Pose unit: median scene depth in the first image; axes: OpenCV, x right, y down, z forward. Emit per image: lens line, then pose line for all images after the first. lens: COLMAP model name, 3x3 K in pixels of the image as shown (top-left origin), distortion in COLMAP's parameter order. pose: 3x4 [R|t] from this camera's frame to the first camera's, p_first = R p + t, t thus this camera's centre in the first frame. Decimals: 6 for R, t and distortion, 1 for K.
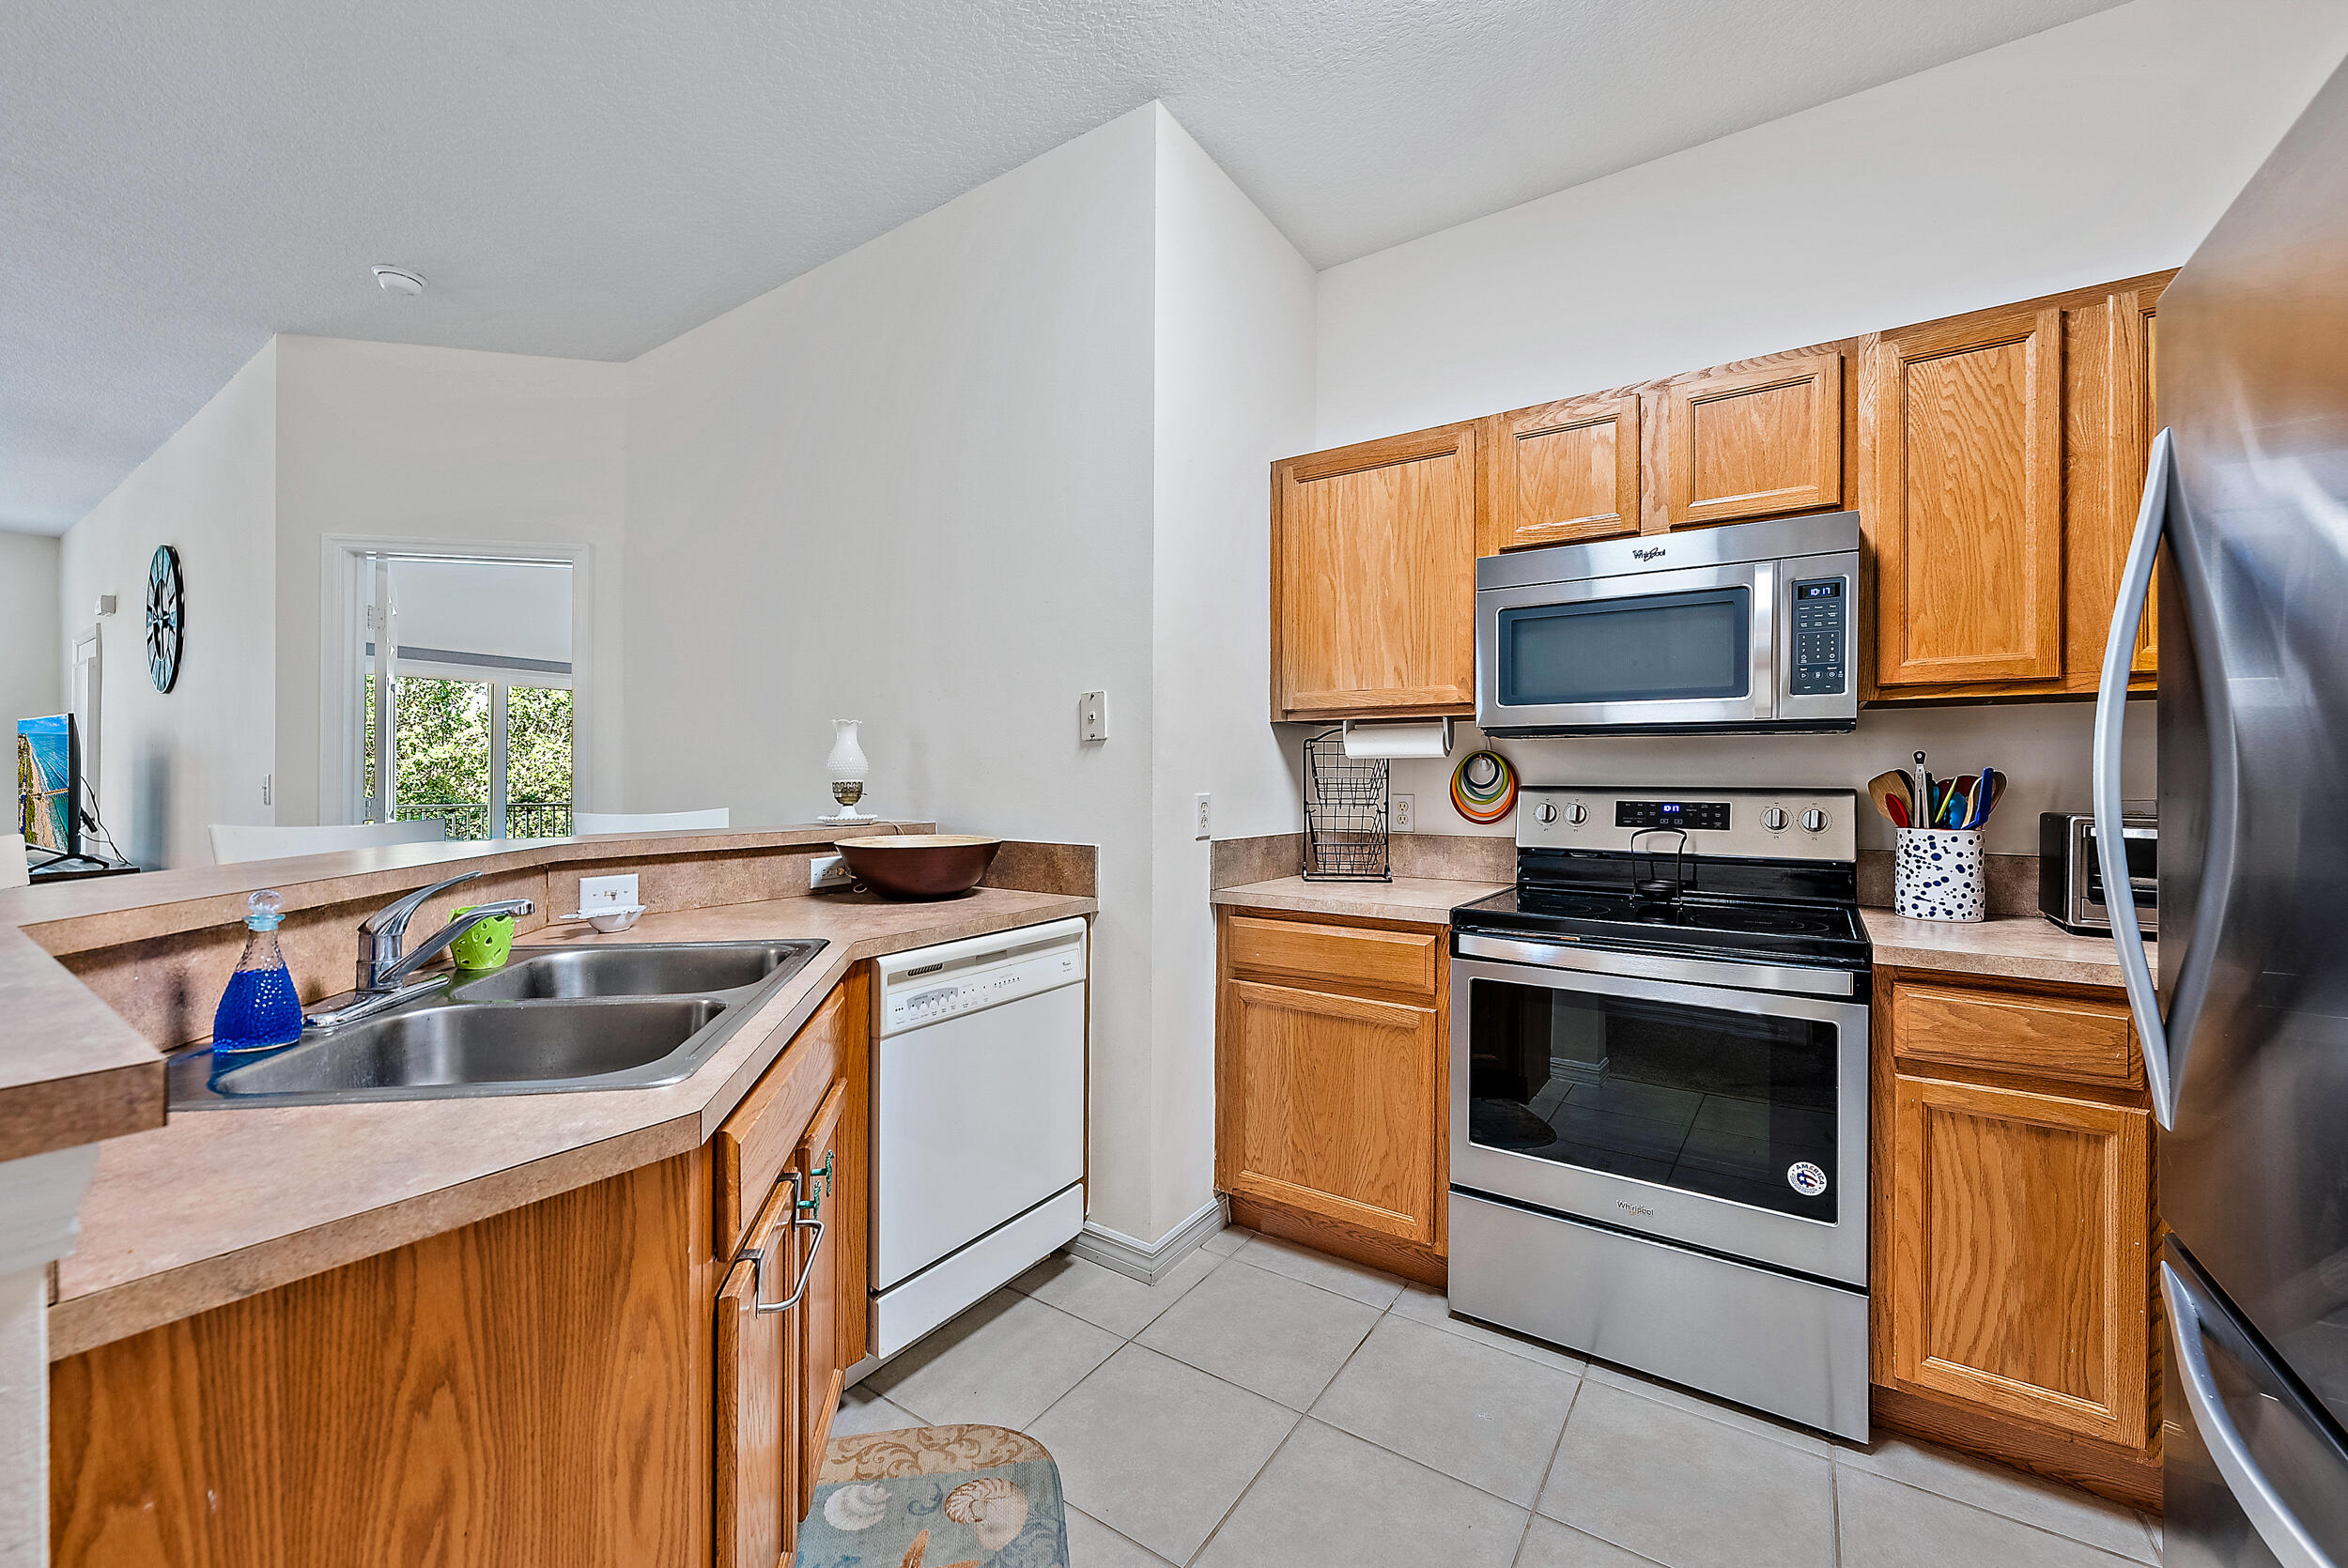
lens RADIAL K [[910.7, 0, 1174.0], [0, 910.7, 784.0], [0, 0, 1]] dist [-0.000424, -0.000301]
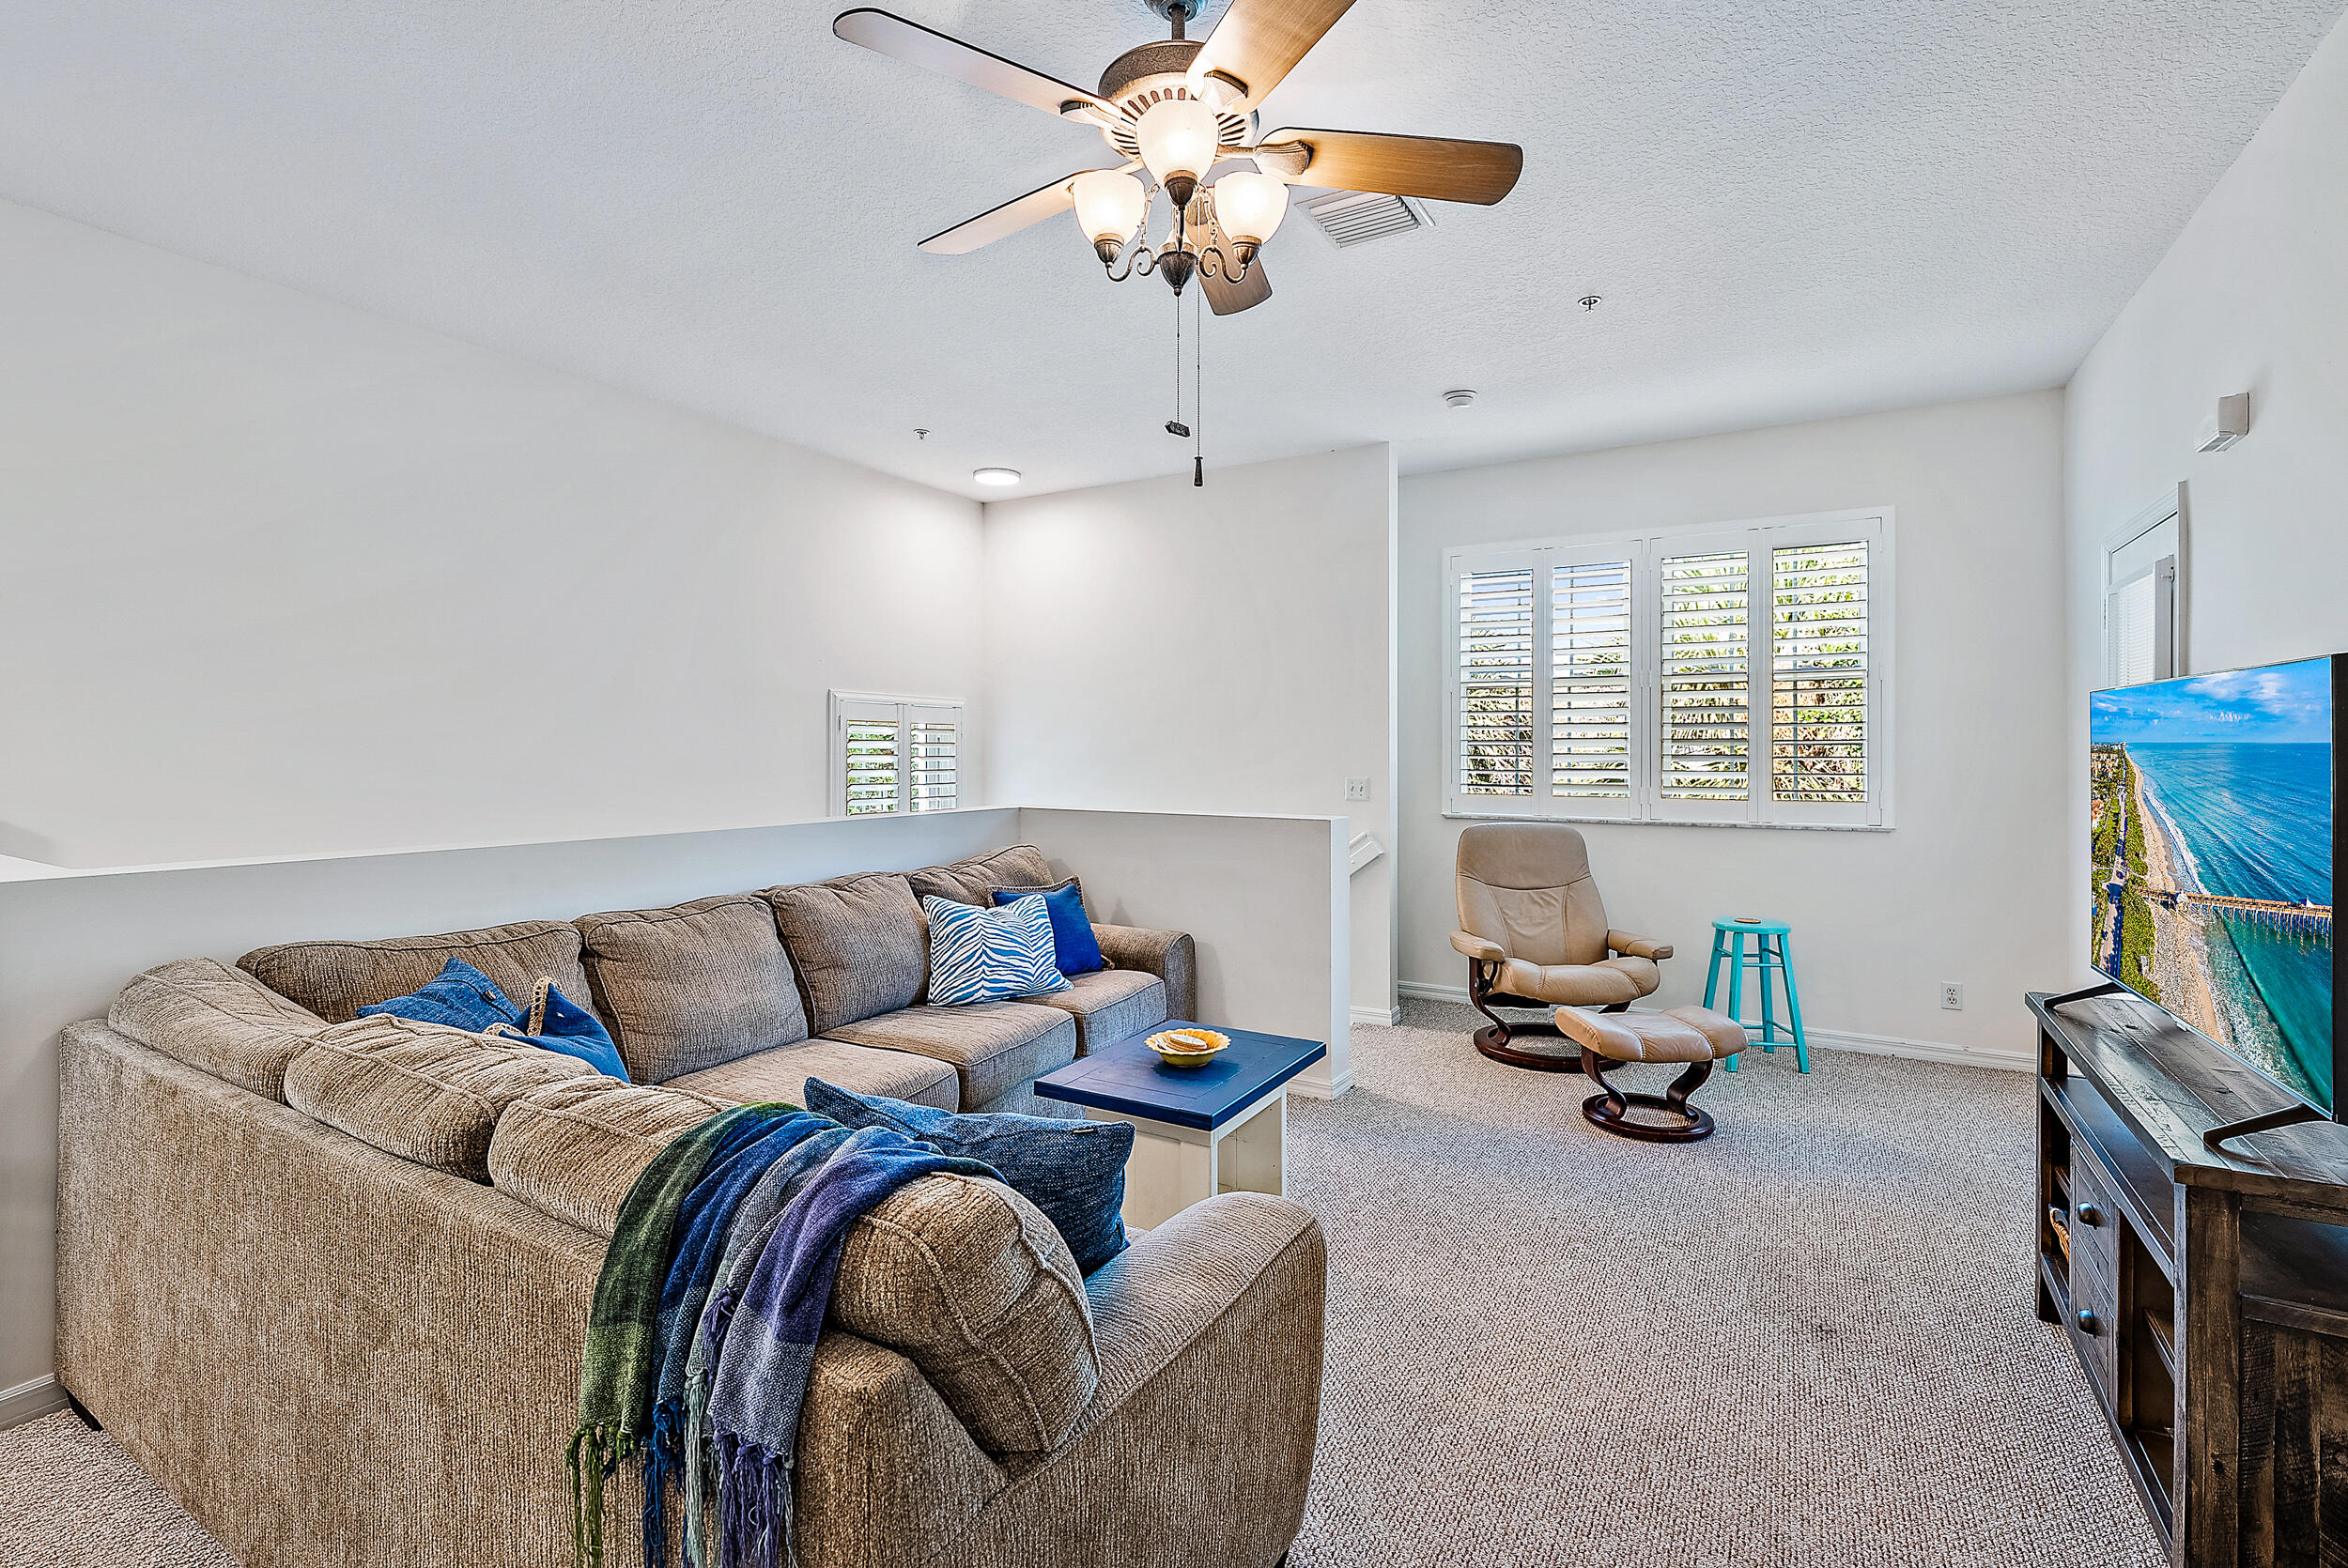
lens RADIAL K [[1044.6, 0, 1173.7], [0, 1044.6, 751.0], [0, 0, 1]] dist [-0.000520, 0.000157]
pose [[0.053232, -0.001796, -0.998581, -1.606864], [-0.002242, 0.999996, -0.001918, -0.080238], [0.998580, 0.002341, 0.053228, 1.069543]]
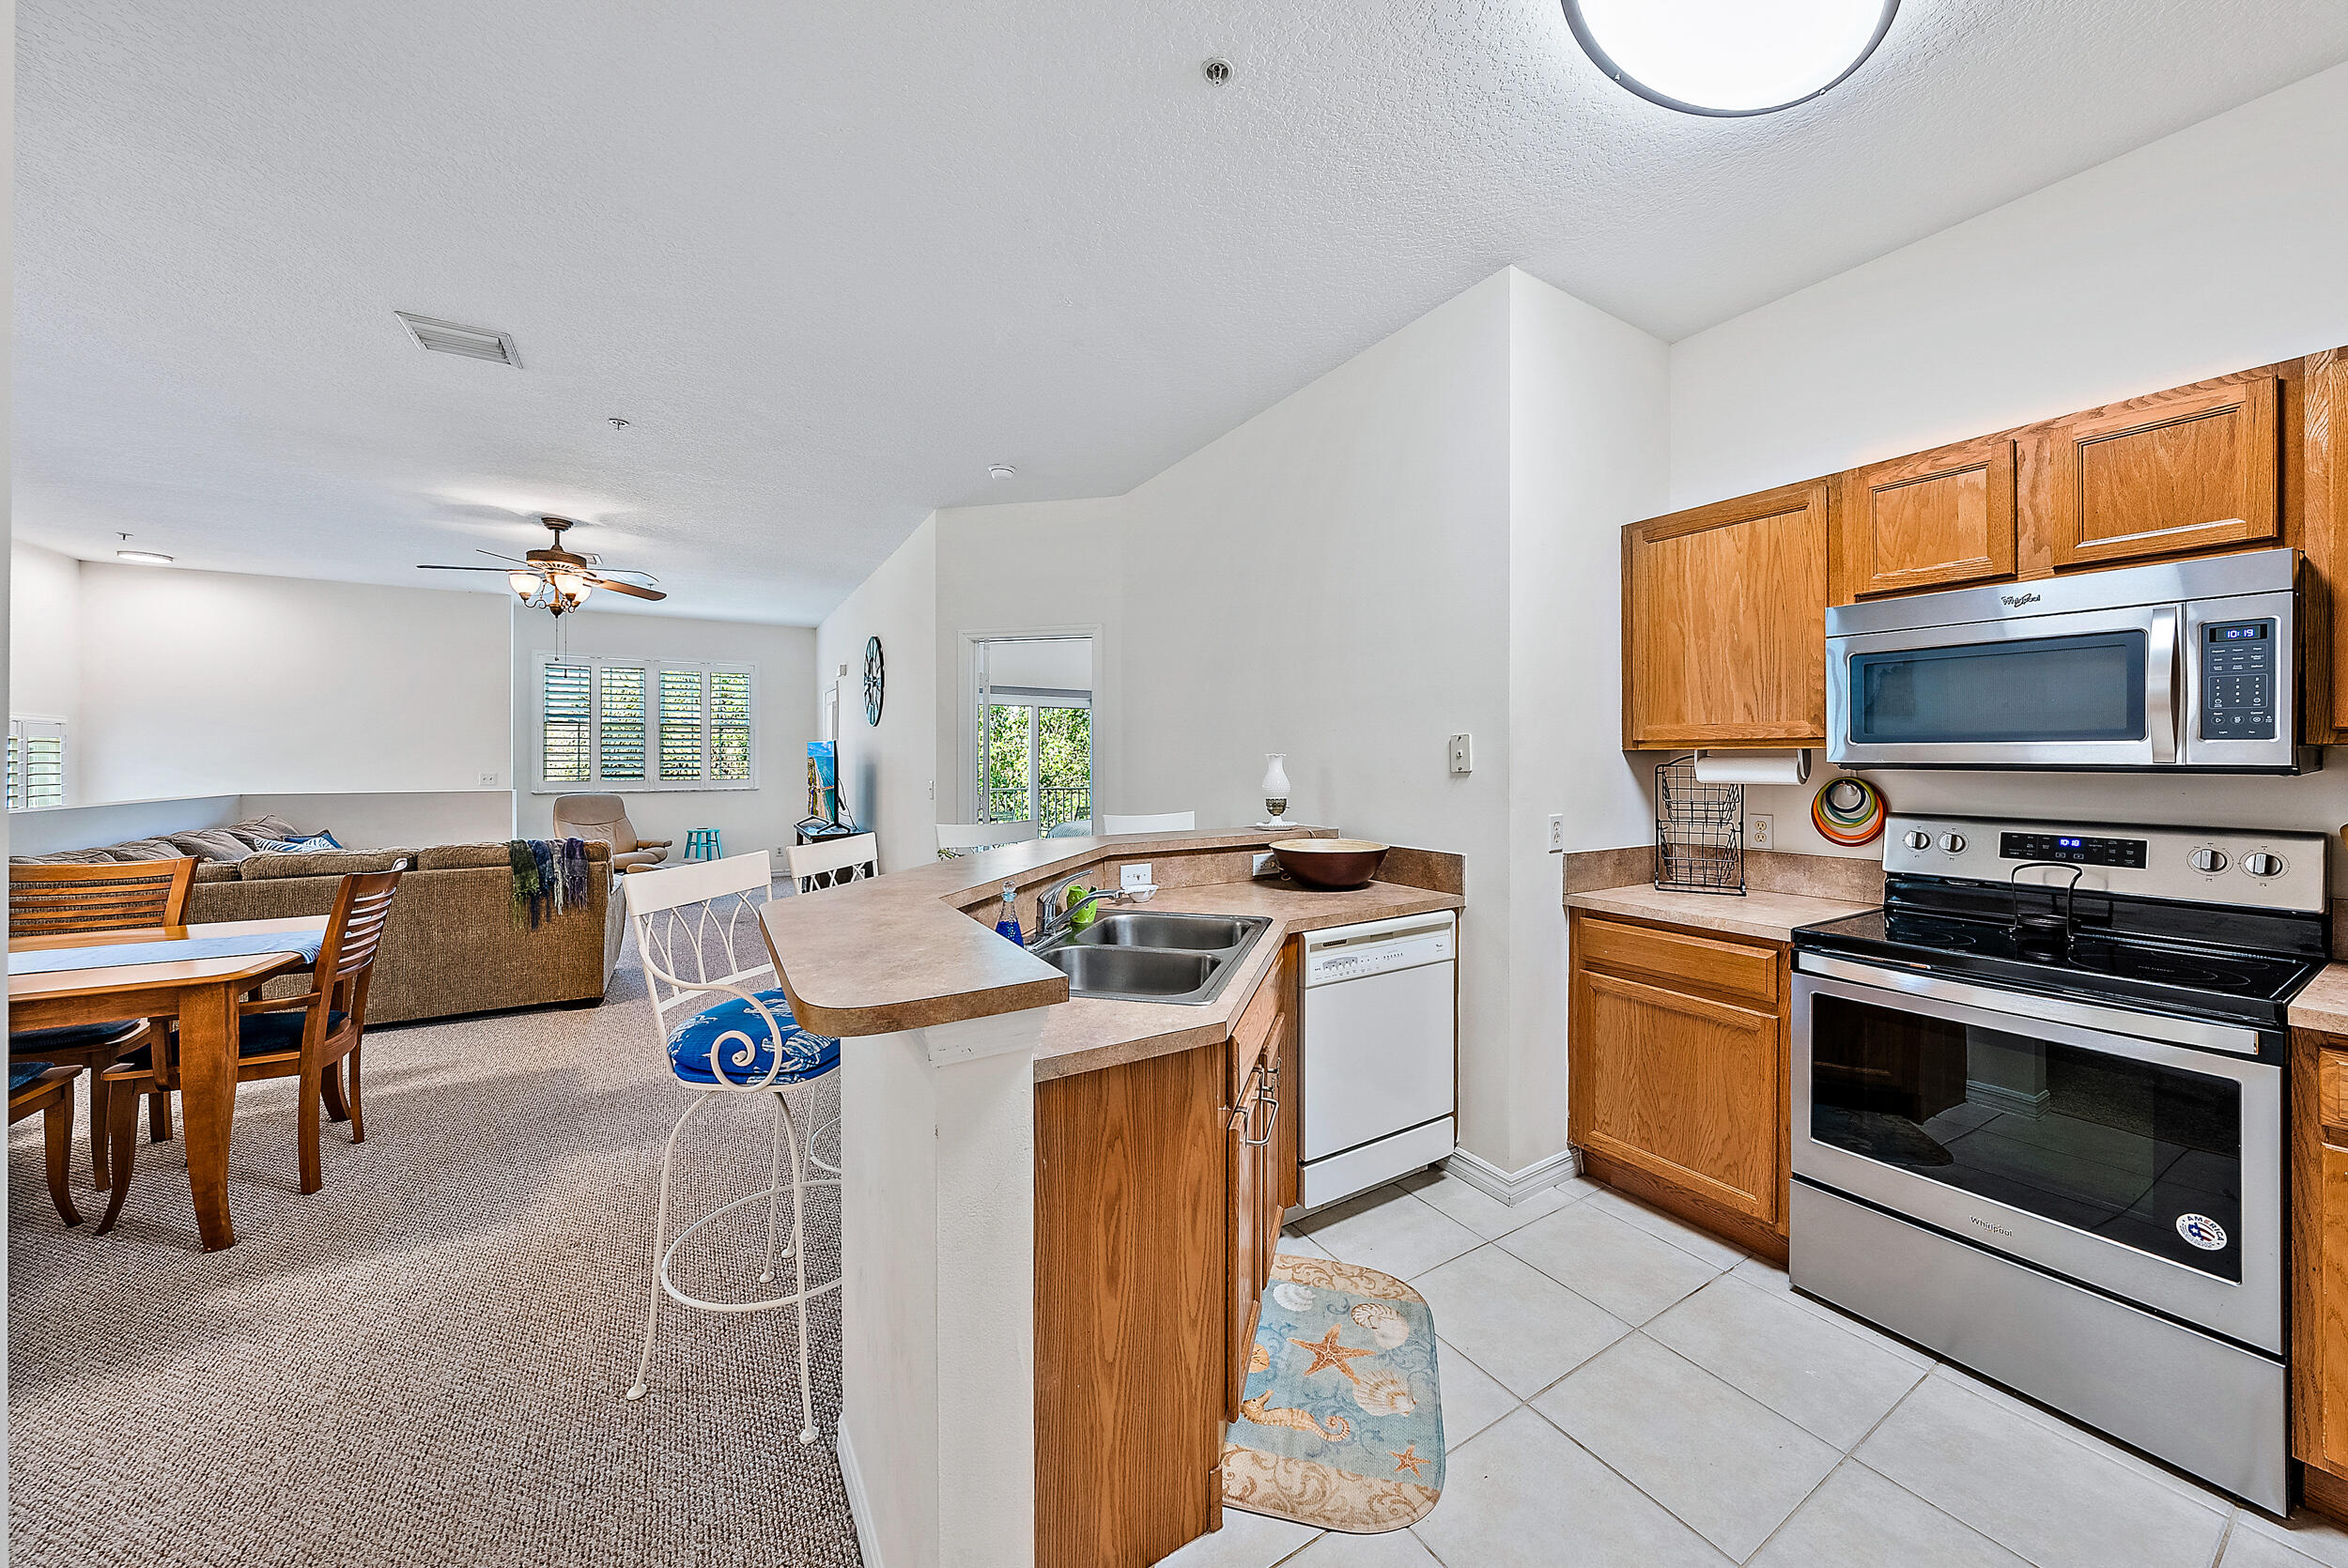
lens RADIAL K [[817.5, 0, 1191.5], [0, 817.5, 754.8], [0, 0, 1]] dist [-0.002052, 0.000096]
pose [[0.911578, -0.005576, -0.411089, 0.041332], [0.002358, 0.999962, -0.008333, -0.067480], [0.411120, 0.006627, 0.911557, -0.216525]]
